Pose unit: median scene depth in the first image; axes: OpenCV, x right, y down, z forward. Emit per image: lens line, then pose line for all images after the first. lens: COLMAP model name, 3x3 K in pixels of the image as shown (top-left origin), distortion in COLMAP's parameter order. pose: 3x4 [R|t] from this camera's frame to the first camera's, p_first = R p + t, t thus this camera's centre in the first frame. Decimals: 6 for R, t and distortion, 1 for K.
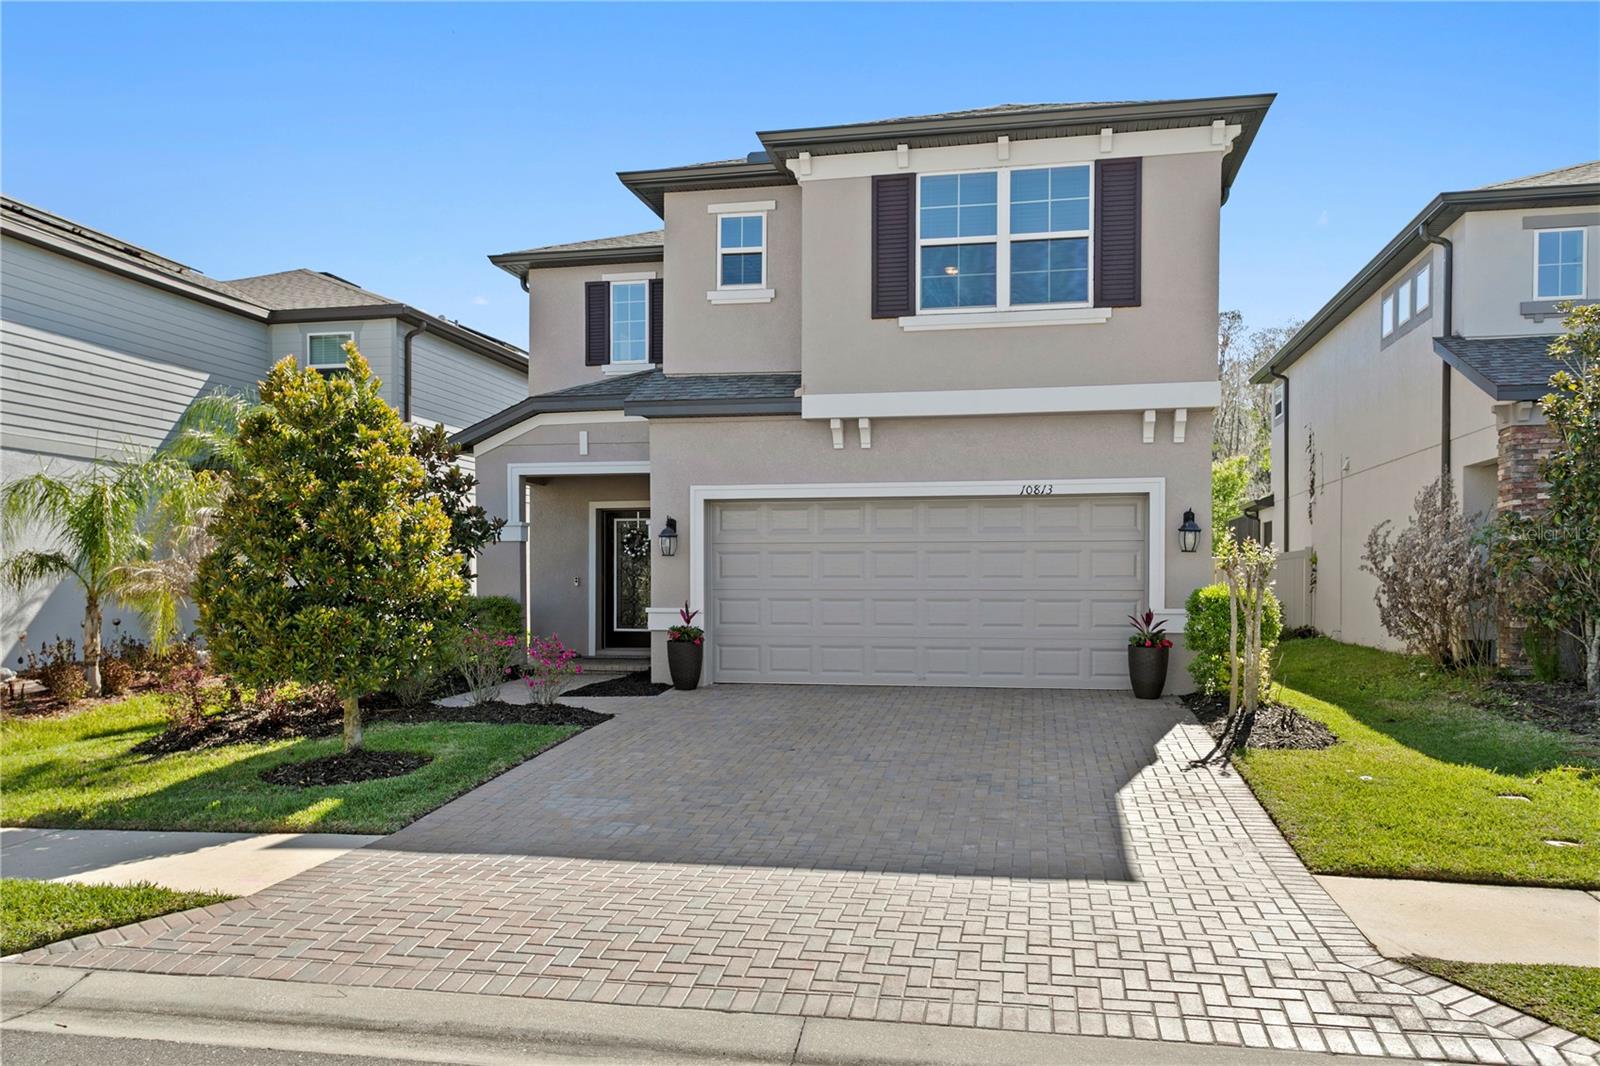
lens RADIAL K [[1279.5, 0, 794.0], [0, 1279.5, 594.7], [0, 0, 1]] dist [0.011949, -0.010465]
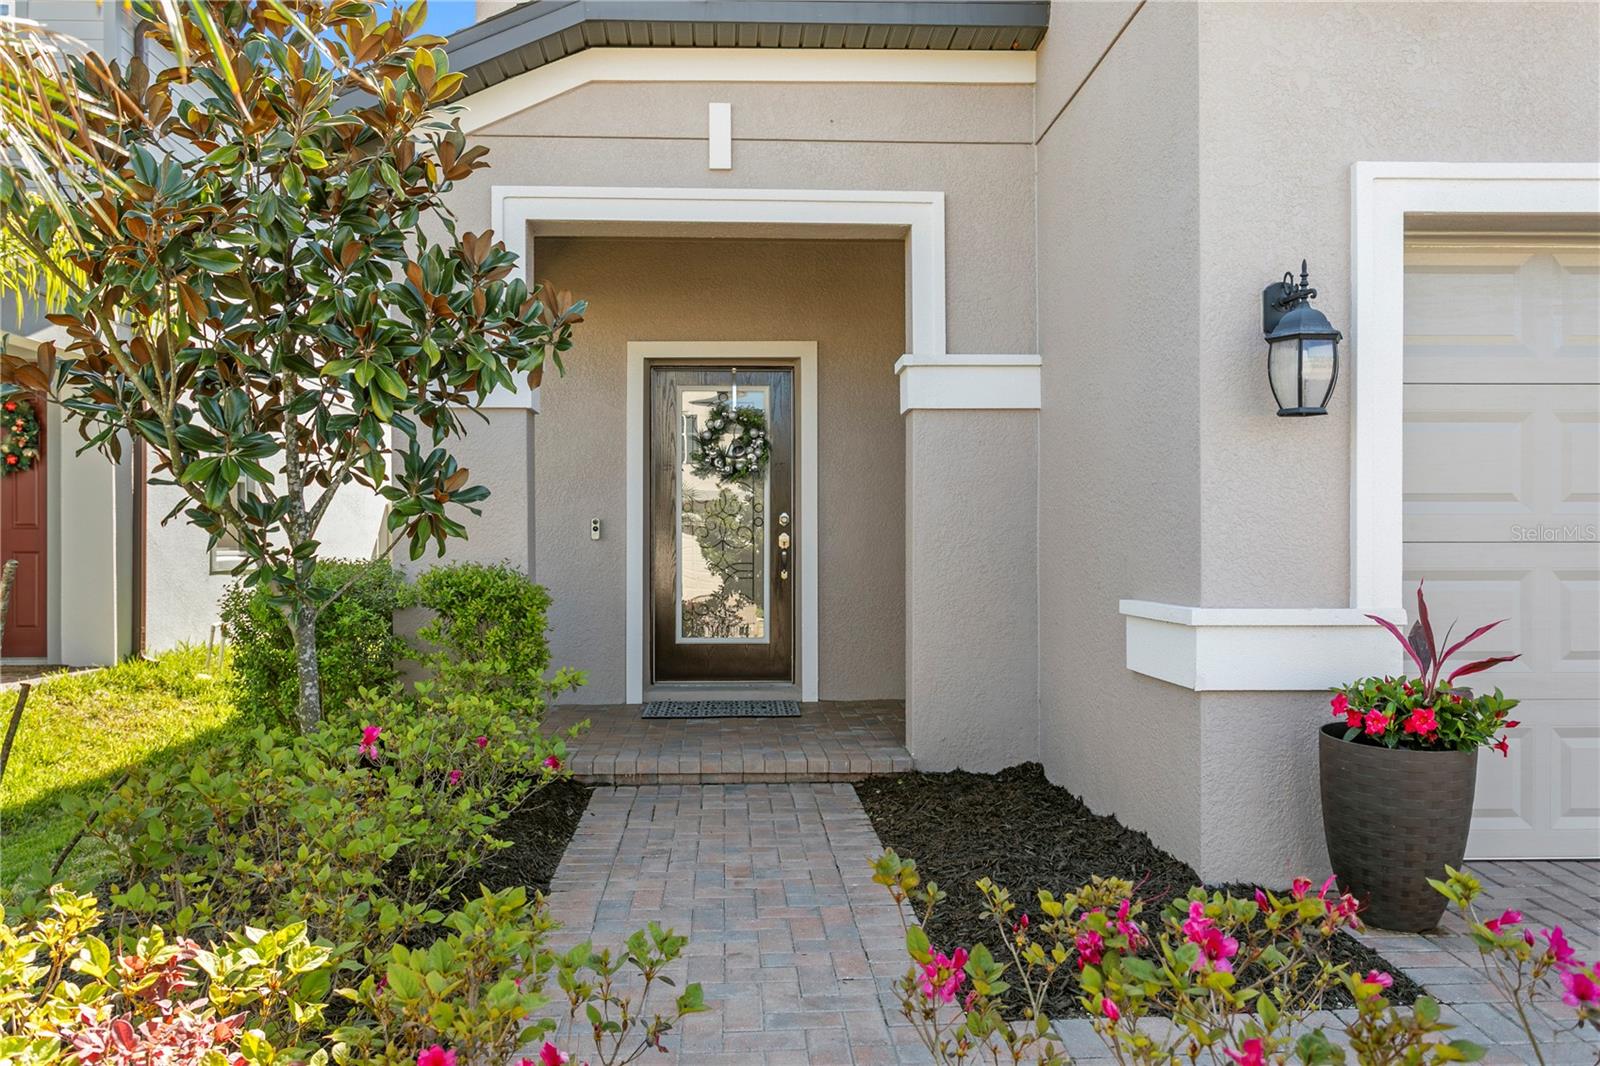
lens RADIAL K [[1167.9, 0, 793.1], [0, 1167.9, 537.2], [0, 0, 1]] dist [-0.007582, 0.018645]
pose [[0.970028, 0.001166, 0.242991, -0.272775], [0.003071, 0.999850, -0.017058, -0.000845], [-0.242974, 0.017293, 0.969879, 0.829730]]
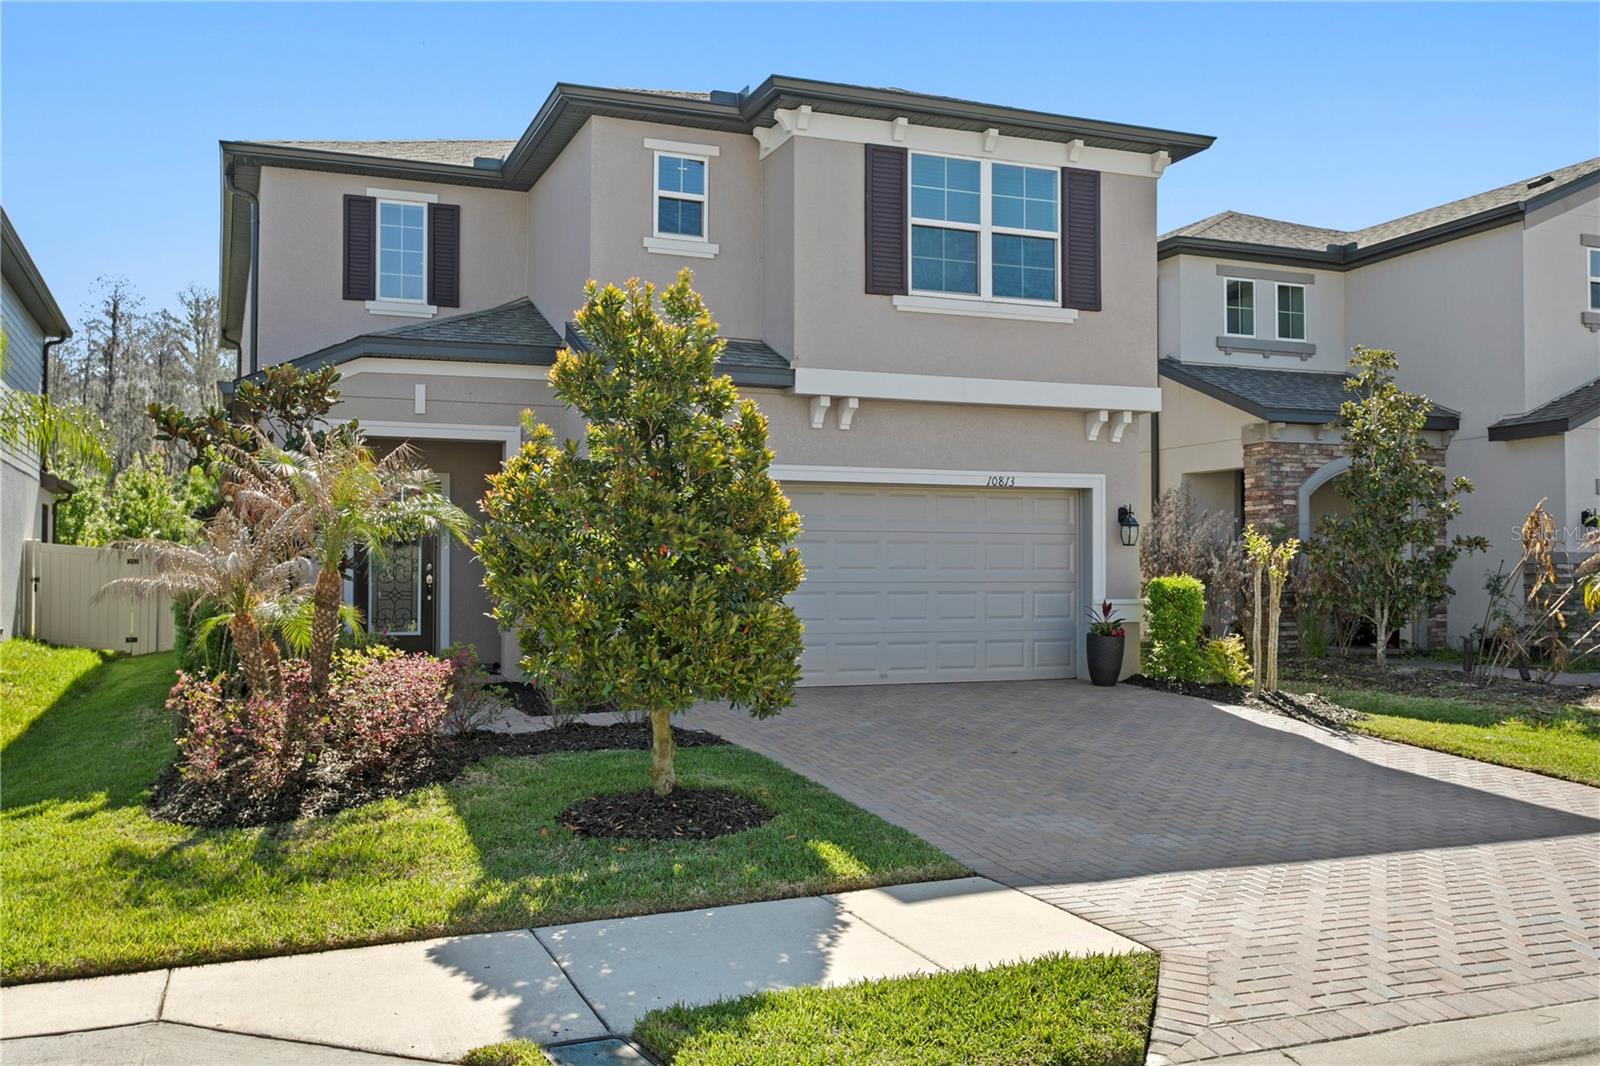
lens RADIAL K [[1402.5, 0, 796.8], [0, 1402.5, 537.6], [0, 0, 1]] dist [-0.000442, -0.002565]
pose [[0.832759, 0.015196, 0.553428, -0.550160], [0.004838, 0.999385, -0.034722, -0.000873], [-0.553615, 0.031592, 0.832173, 0.177664]]
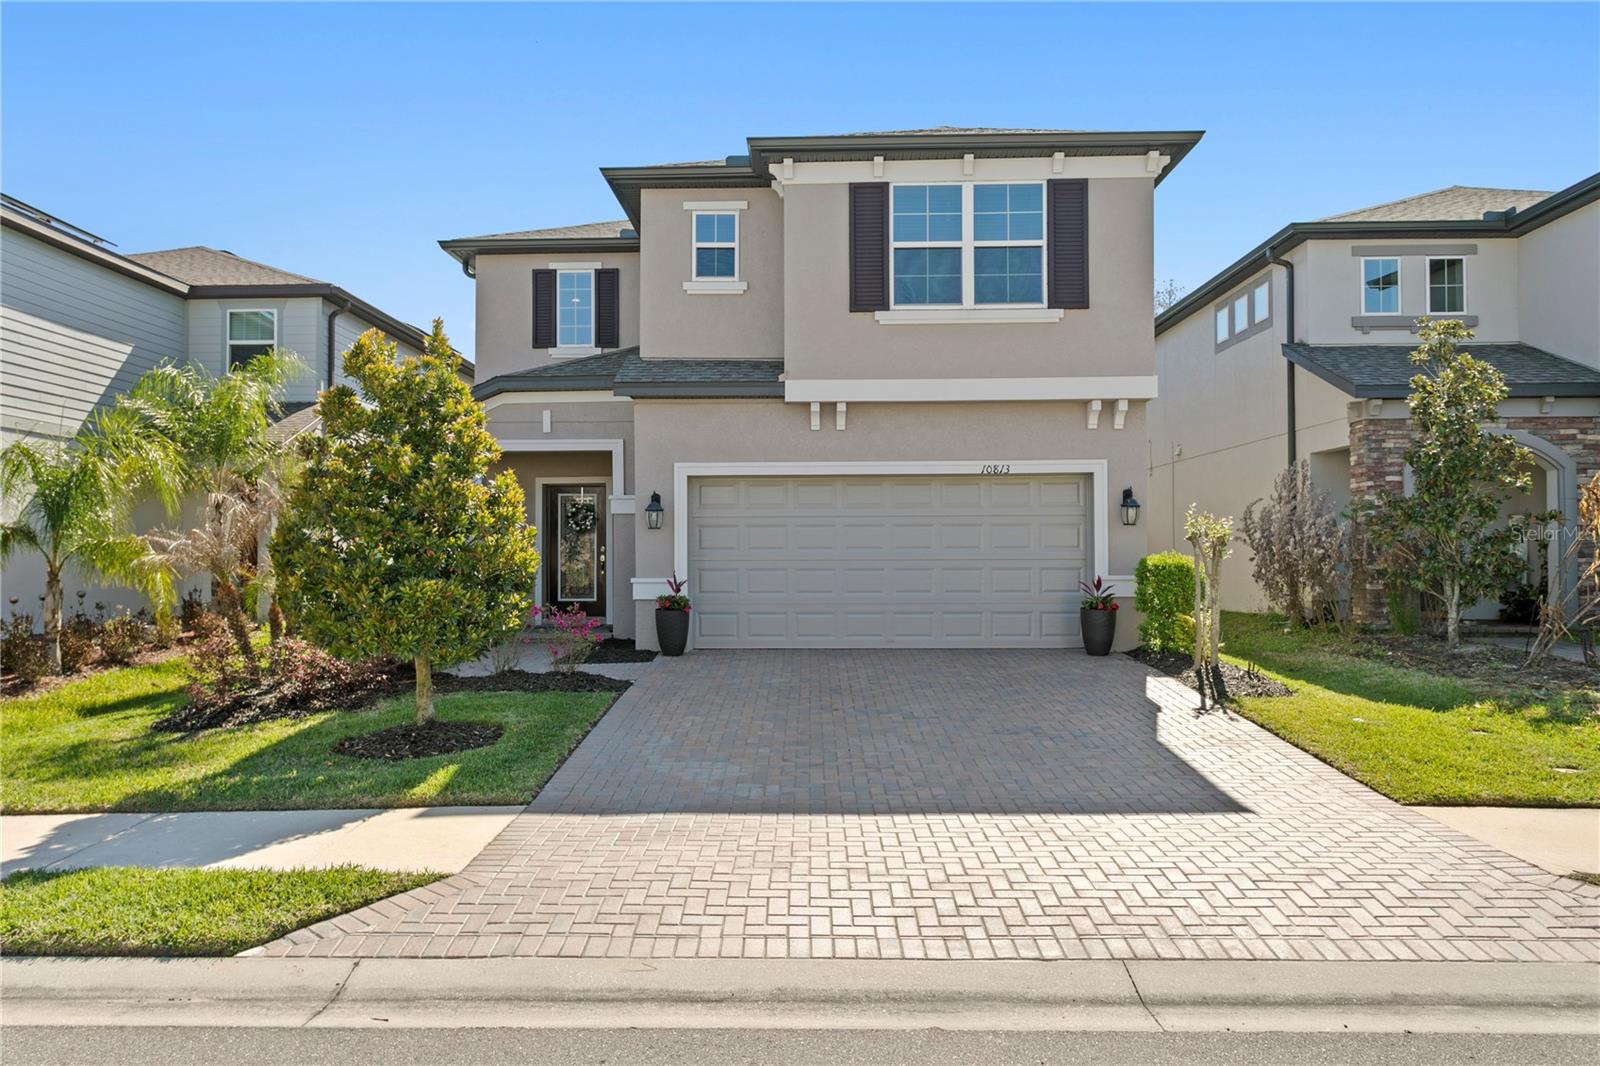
lens RADIAL K [[1167.9, 0, 795.4], [0, 1167.9, 532.0], [0, 0, 1]] dist [-0.007582, 0.018645]
pose [[0.984553, -0.000942, 0.175085, -0.160290], [0.005903, 0.999596, -0.027816, -0.000187], [-0.174988, 0.028420, 0.984160, 0.031508]]
